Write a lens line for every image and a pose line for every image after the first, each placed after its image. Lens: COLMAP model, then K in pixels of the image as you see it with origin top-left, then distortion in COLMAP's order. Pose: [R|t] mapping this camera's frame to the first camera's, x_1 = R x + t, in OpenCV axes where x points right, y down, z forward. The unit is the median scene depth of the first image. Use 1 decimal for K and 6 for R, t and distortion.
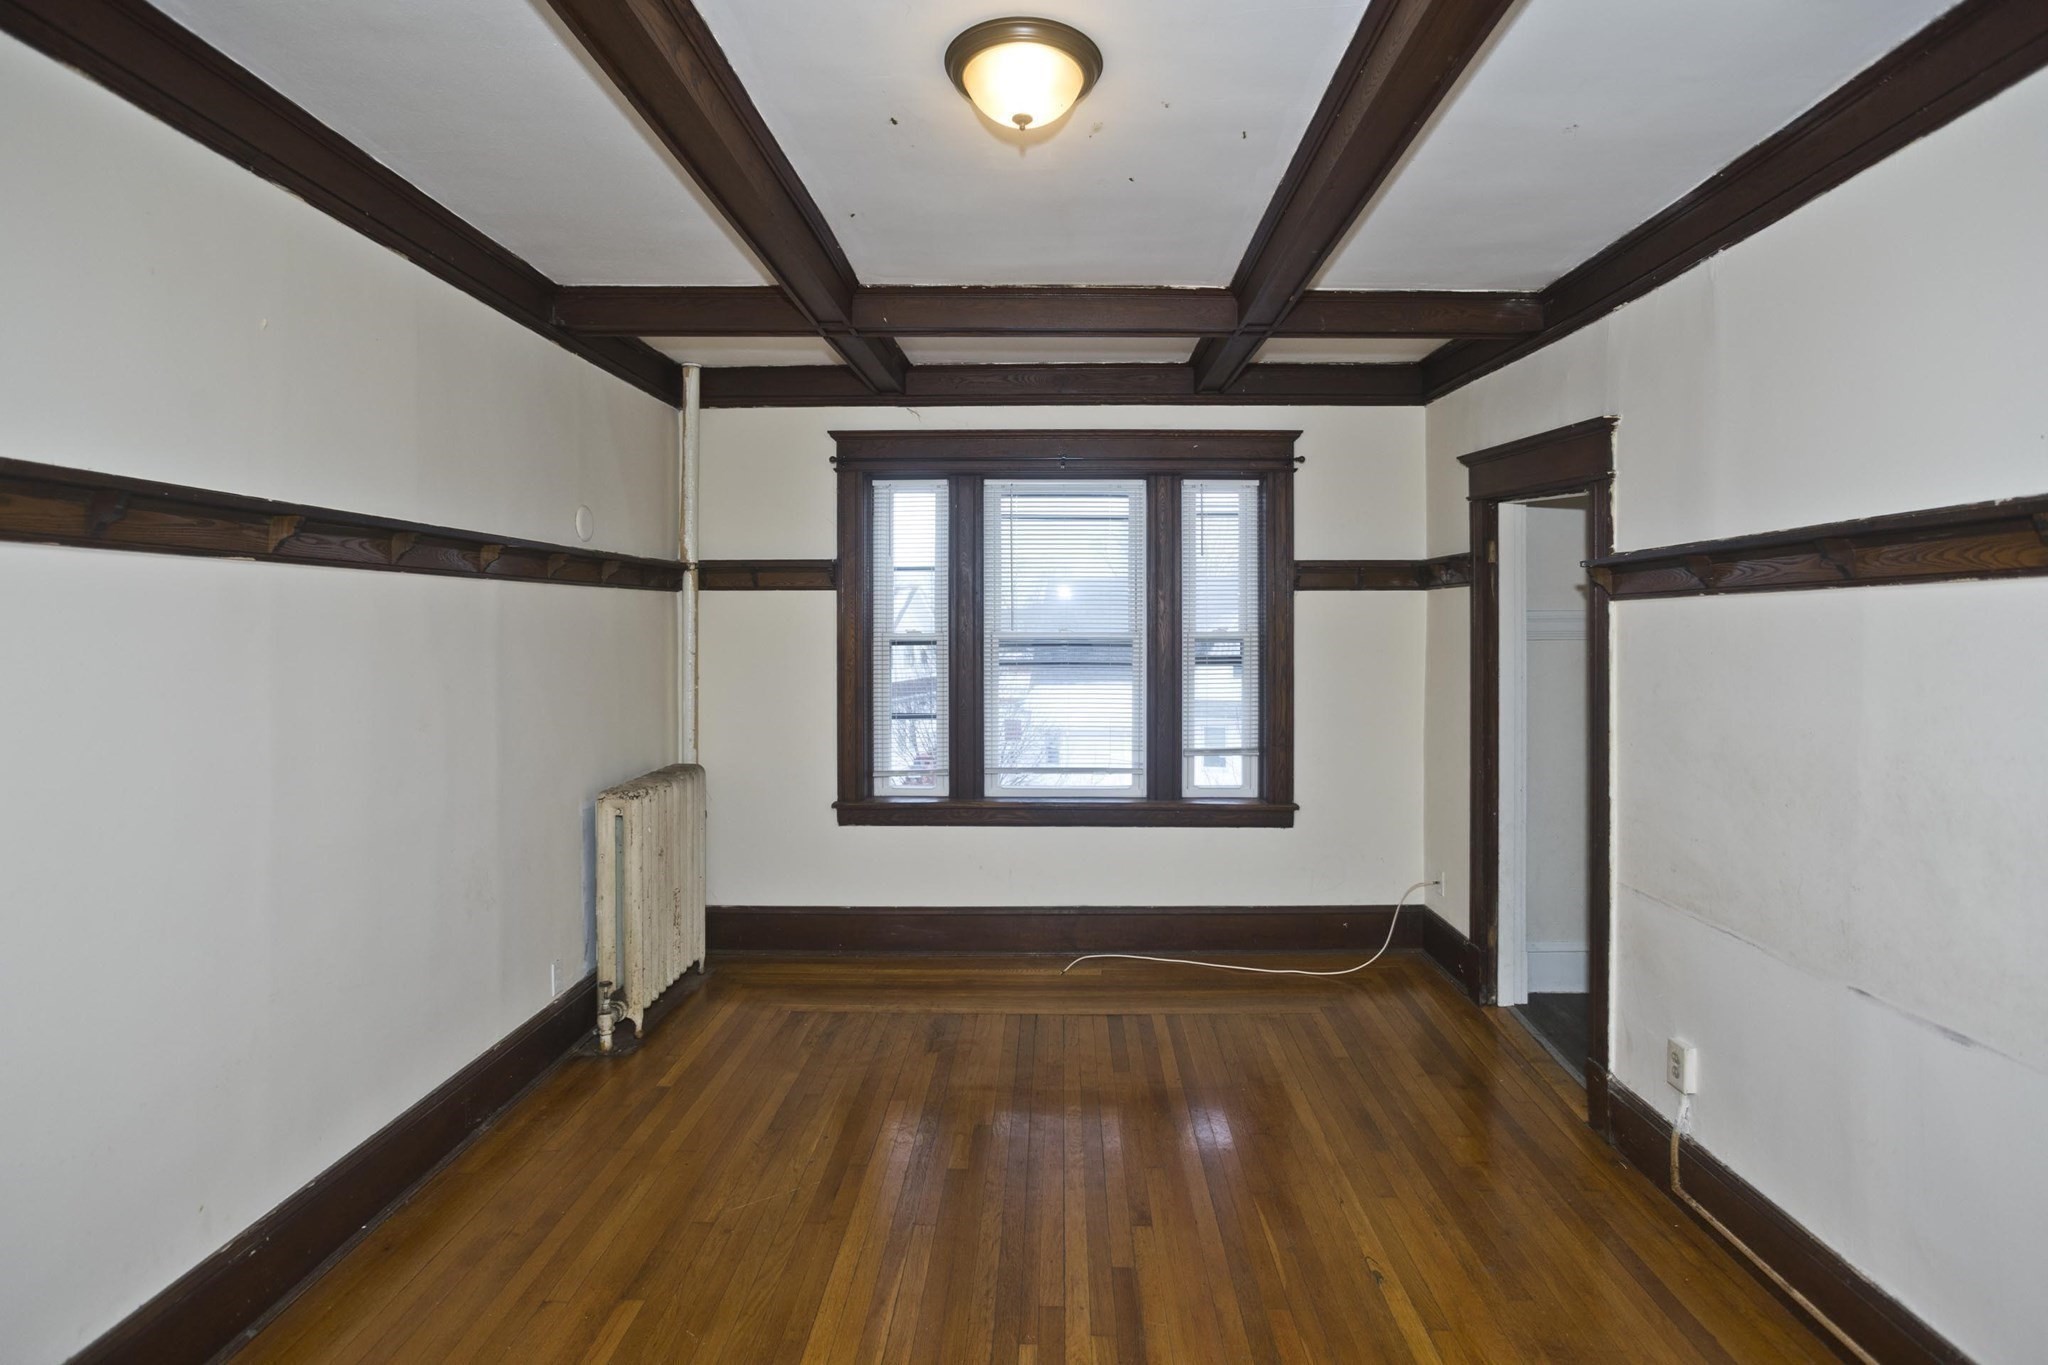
lens RADIAL K [[998.1, 0, 1024.4], [0, 998.1, 628.1], [0, 0, 1]] dist [-0.045128, 0.025757]
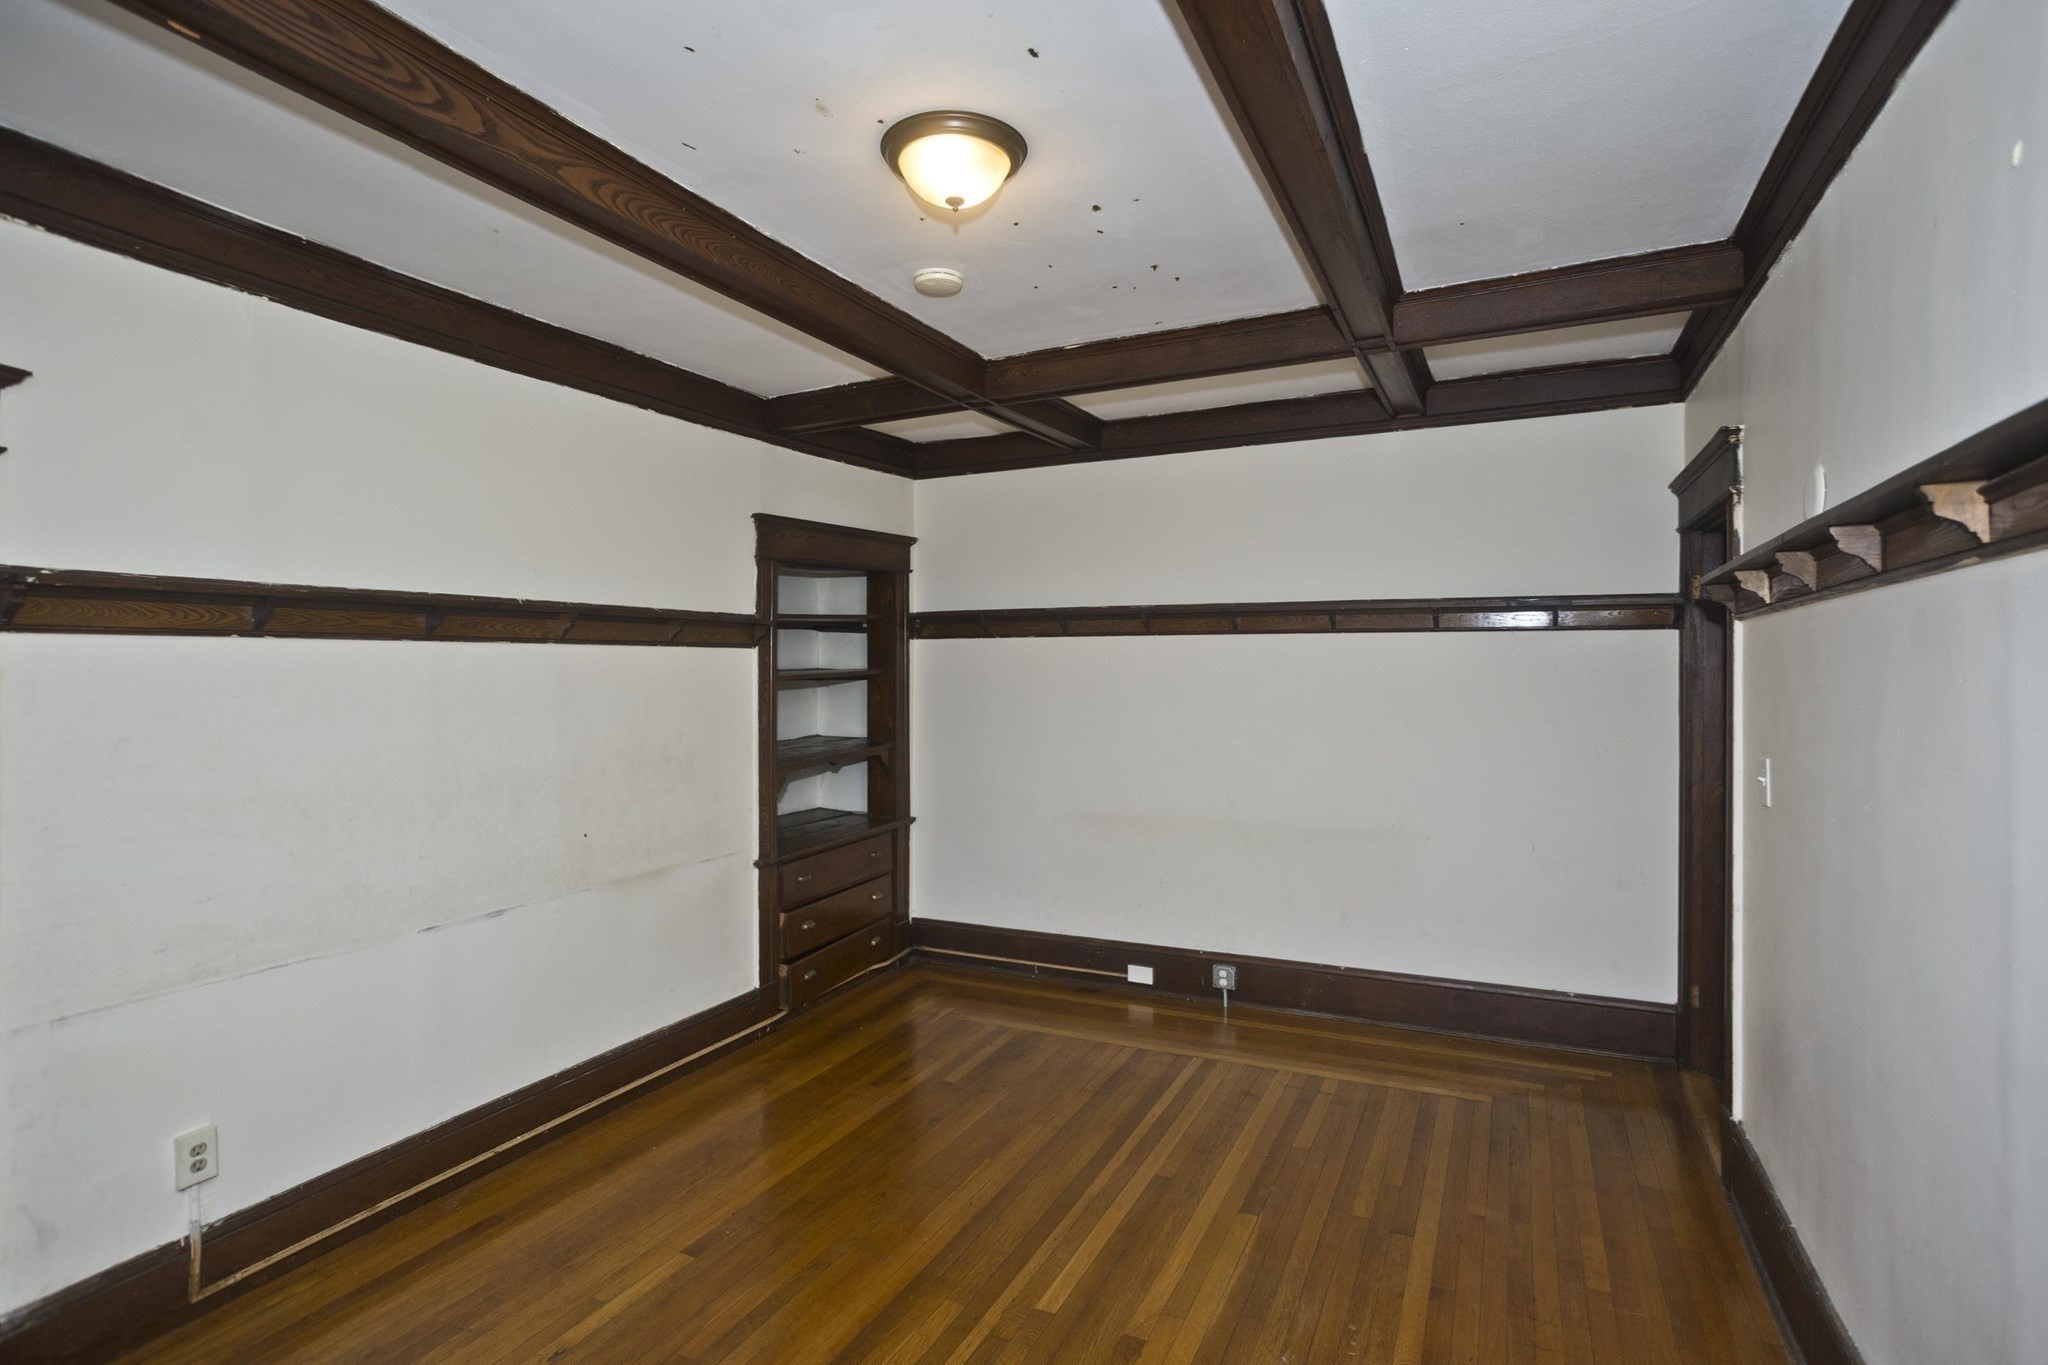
lens RADIAL K [[998.1, 0, 1062.4], [0, 998.1, 679.3], [0, 0, 1]] dist [-0.045128, 0.025757]
pose [[-0.926367, -0.000192, 0.376621, -0.247372], [0.003336, 0.999956, 0.008715, 0.001672], [-0.376606, 0.009329, -0.926327, 0.931915]]
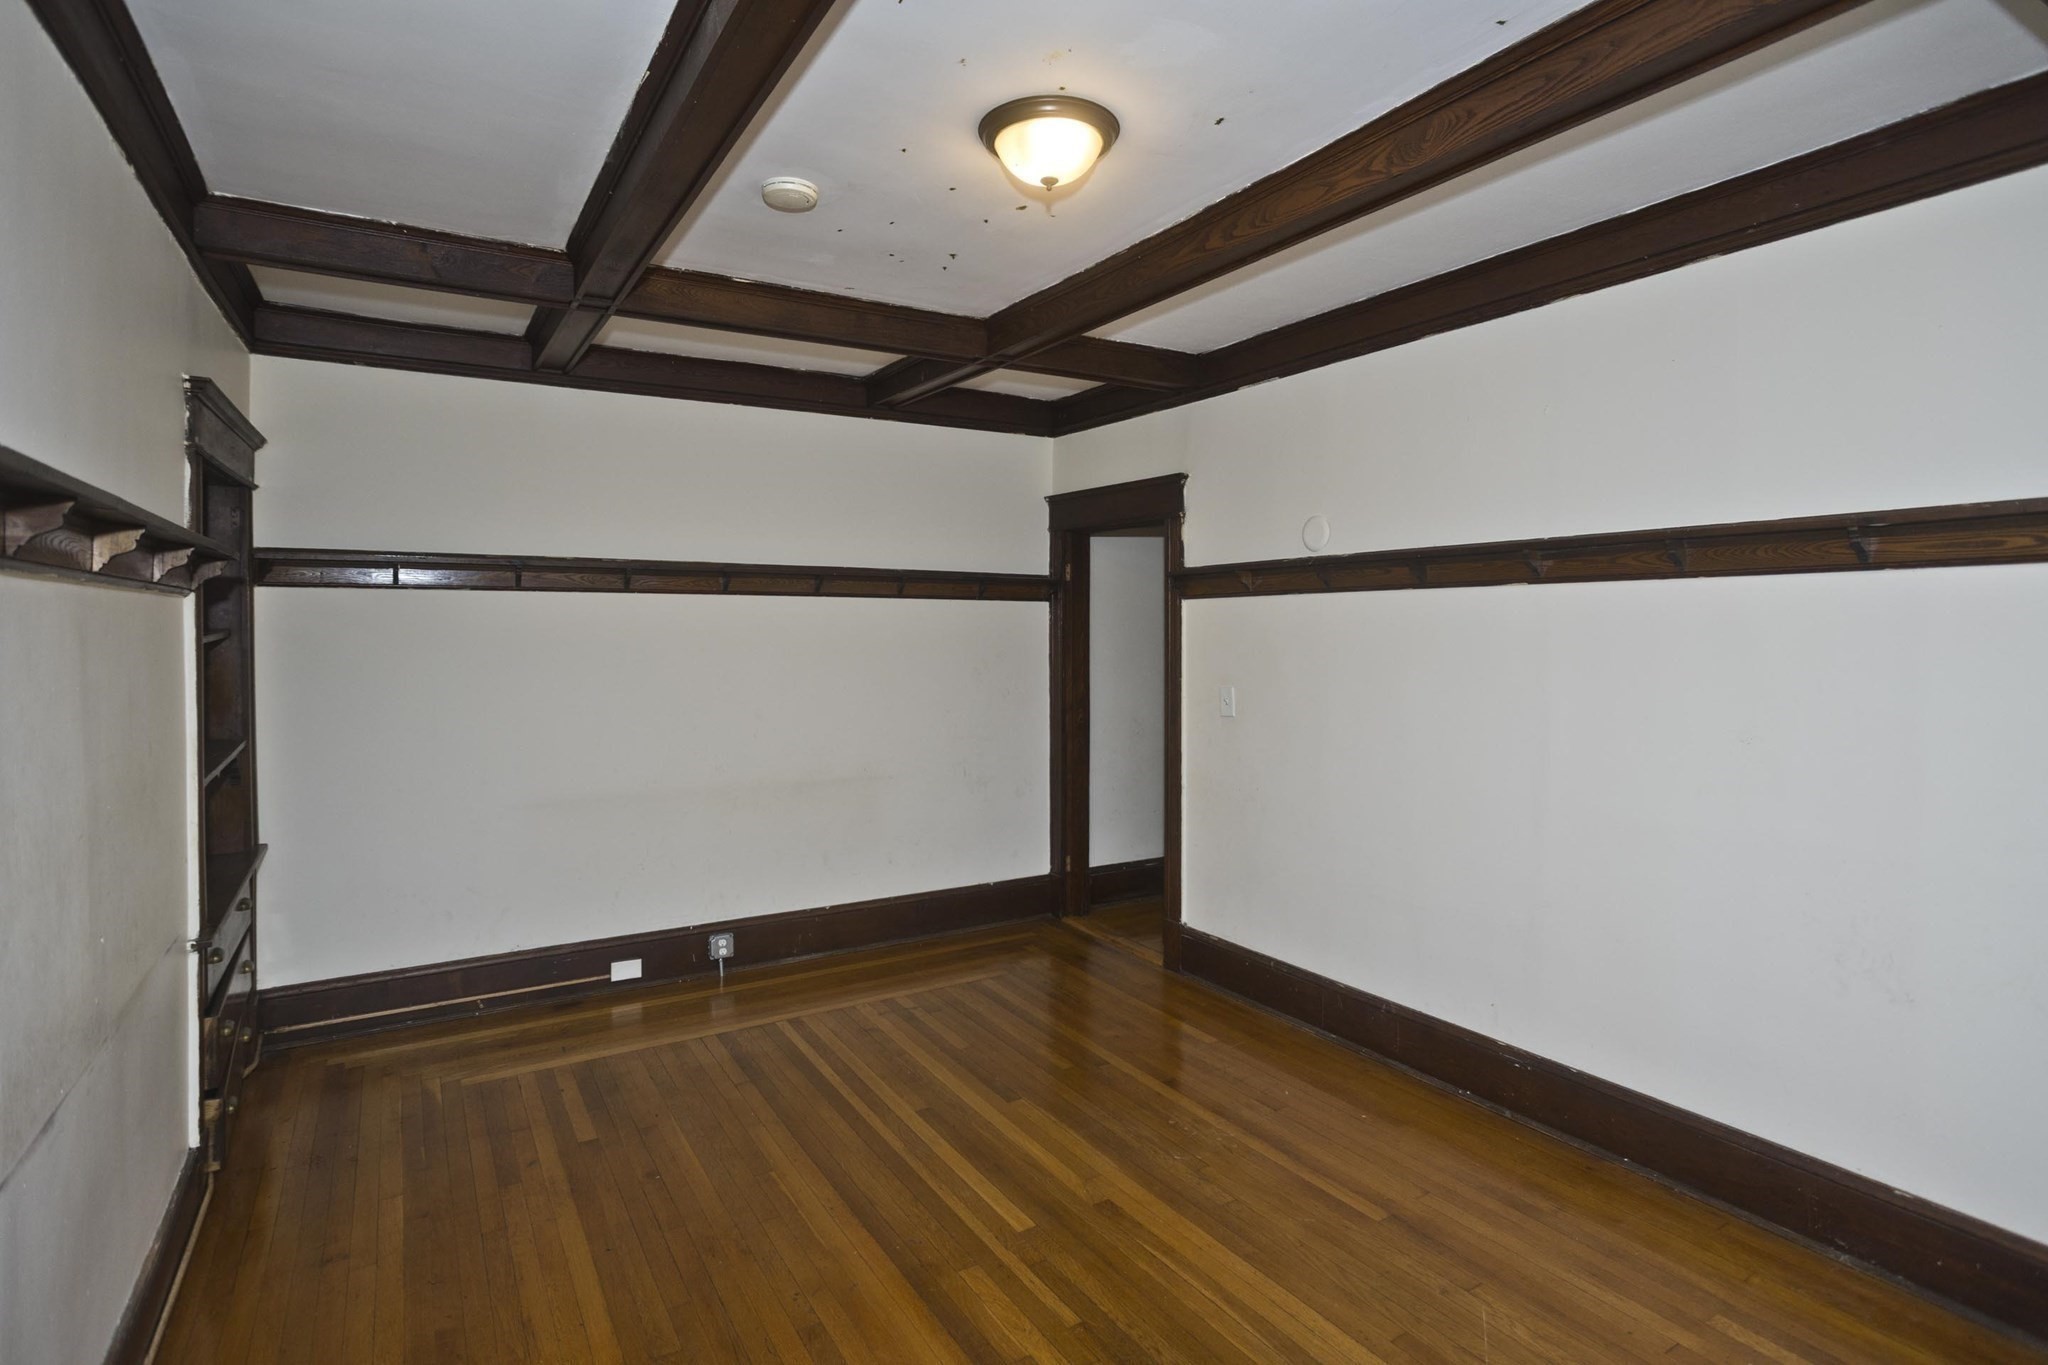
lens RADIAL K [[999.7, 0, 1026.4], [0, 999.7, 641.0], [0, 0, 1]] dist [-0.034704, 0.006558]
pose [[-0.827239, 0.006659, -0.561811, 0.313784], [-0.000366, 0.999923, 0.012392, -0.000776], [0.561850, 0.010457, -0.827173, 0.915668]]
